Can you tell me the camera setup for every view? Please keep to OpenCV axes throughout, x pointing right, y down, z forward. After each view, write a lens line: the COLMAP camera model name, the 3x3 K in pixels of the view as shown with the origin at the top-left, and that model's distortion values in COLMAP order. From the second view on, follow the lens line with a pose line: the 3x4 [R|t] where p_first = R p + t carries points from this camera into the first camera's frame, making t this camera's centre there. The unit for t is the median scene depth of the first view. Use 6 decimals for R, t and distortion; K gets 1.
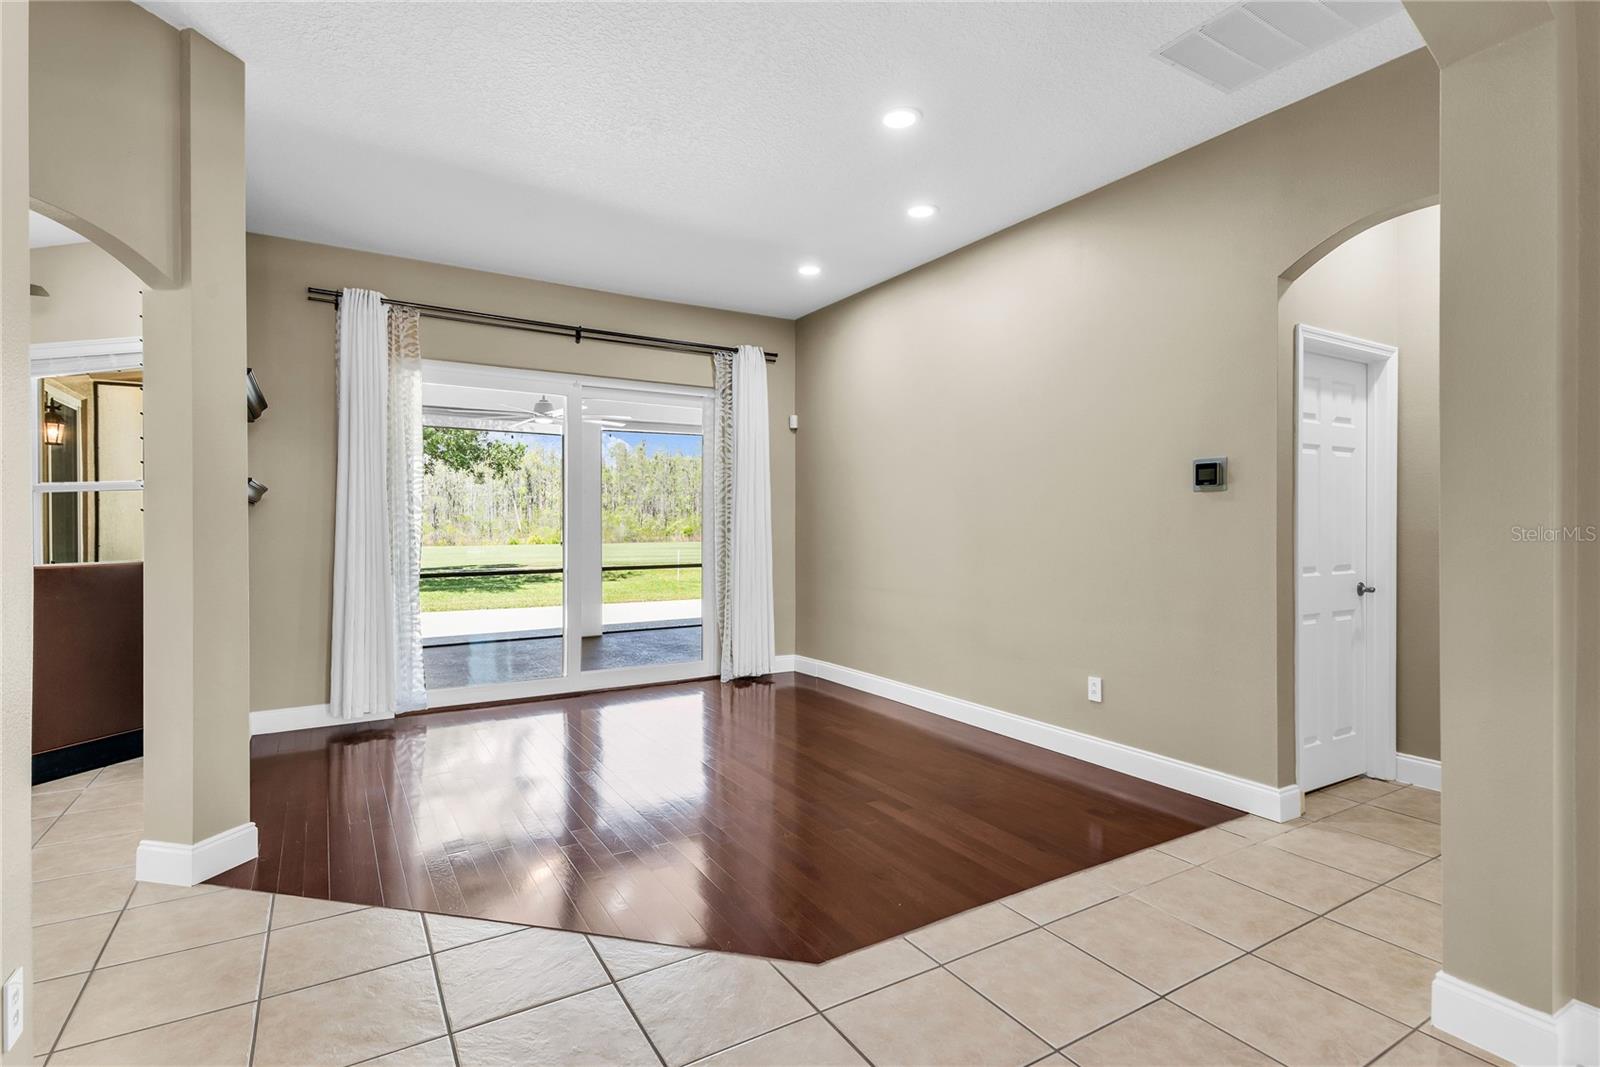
lens RADIAL K [[756.2, 0, 803.3], [0, 756.2, 528.1], [0, 0, 1]] dist [0.011880, -0.002886]
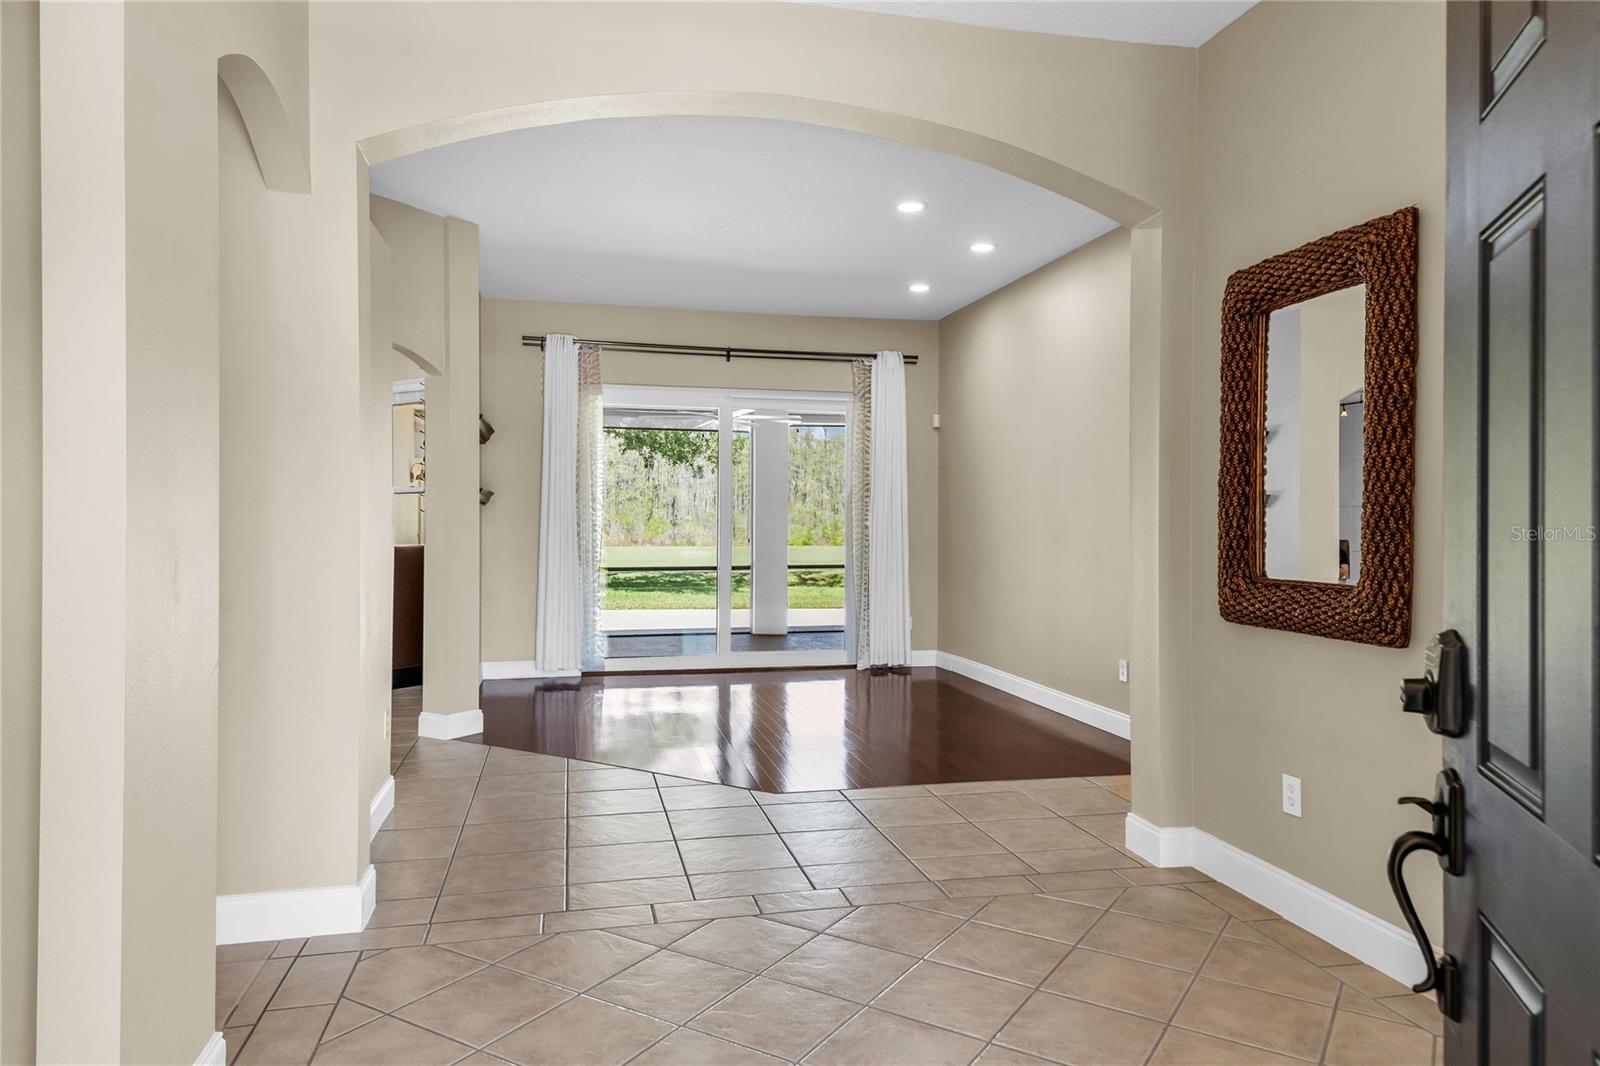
lens RADIAL K [[974.8, 0, 797.8], [0, 974.8, 531.0], [0, 0, 1]] dist [0.025599, -0.000060]
pose [[0.946289, 0.008107, -0.323221, 0.250729], [-0.007051, 0.999965, 0.004438, 0.002982], [0.323246, -0.001920, 0.946313, -0.319945]]
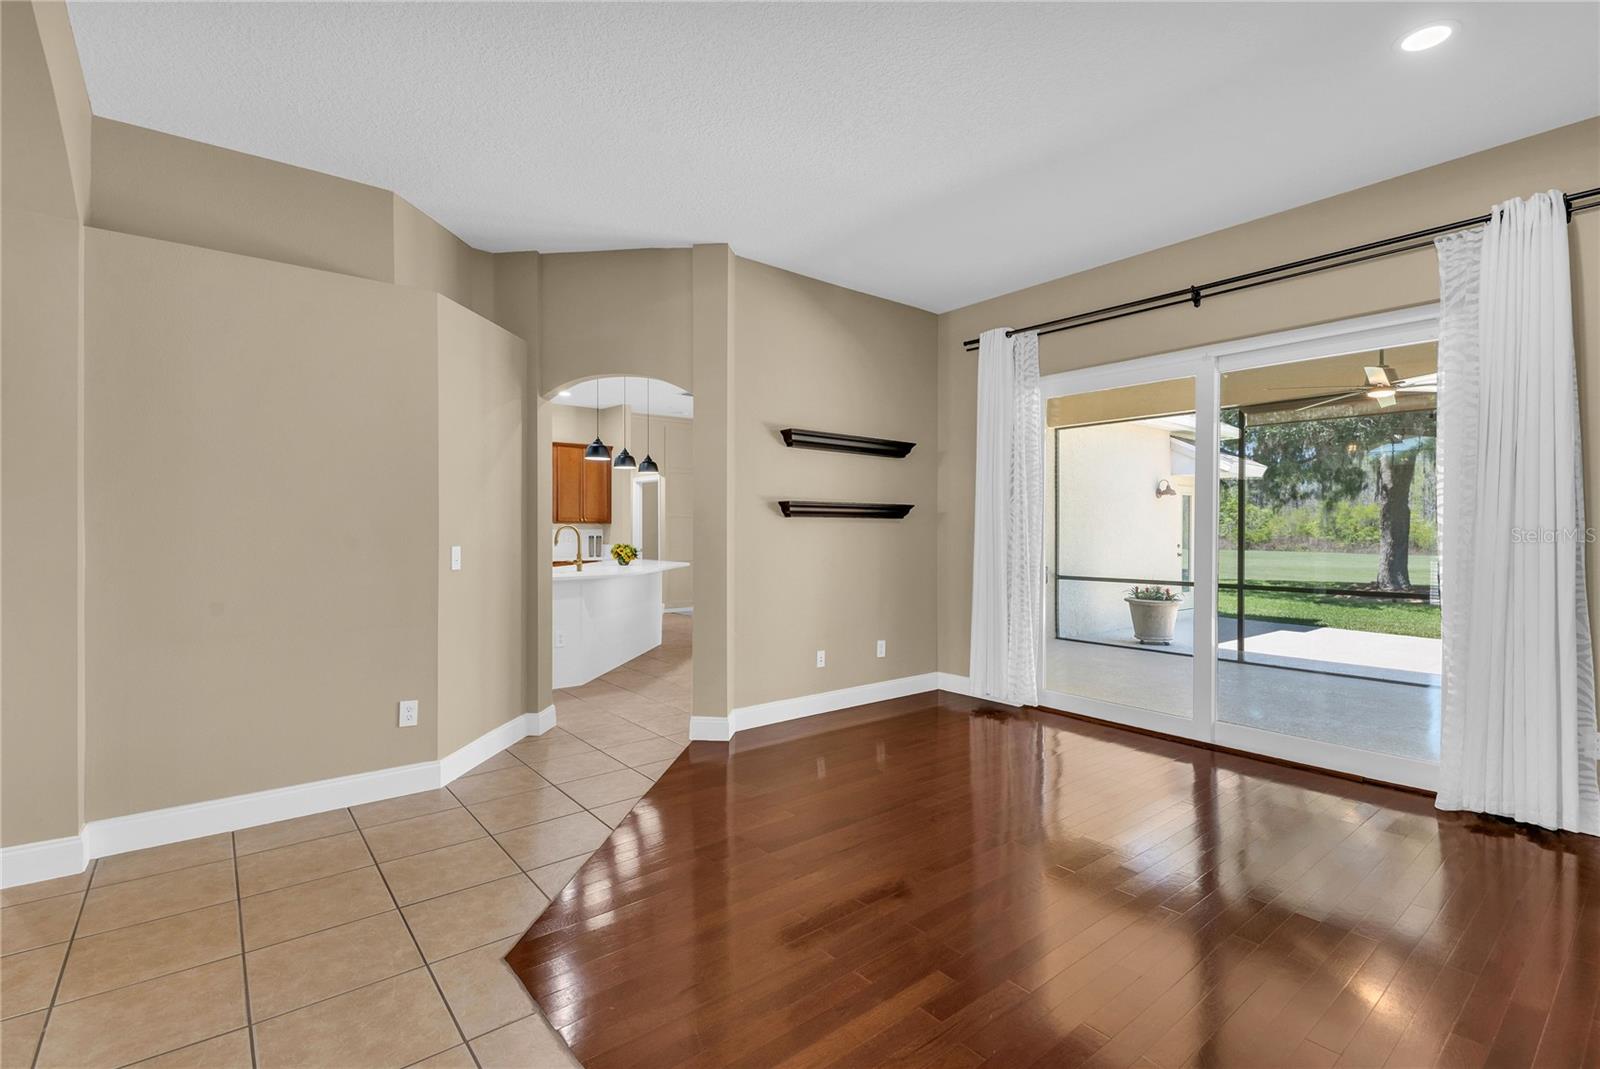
lens RADIAL K [[720.0, 0, 808.3], [0, 720.0, 535.2], [0, 0, 1]] dist [0.010172, -0.005977]
pose [[0.134589, 0.008207, -0.990867, 0.367140], [-0.009329, 0.999932, 0.007015, -0.003668], [0.990858, 0.008300, 0.134657, 0.443682]]
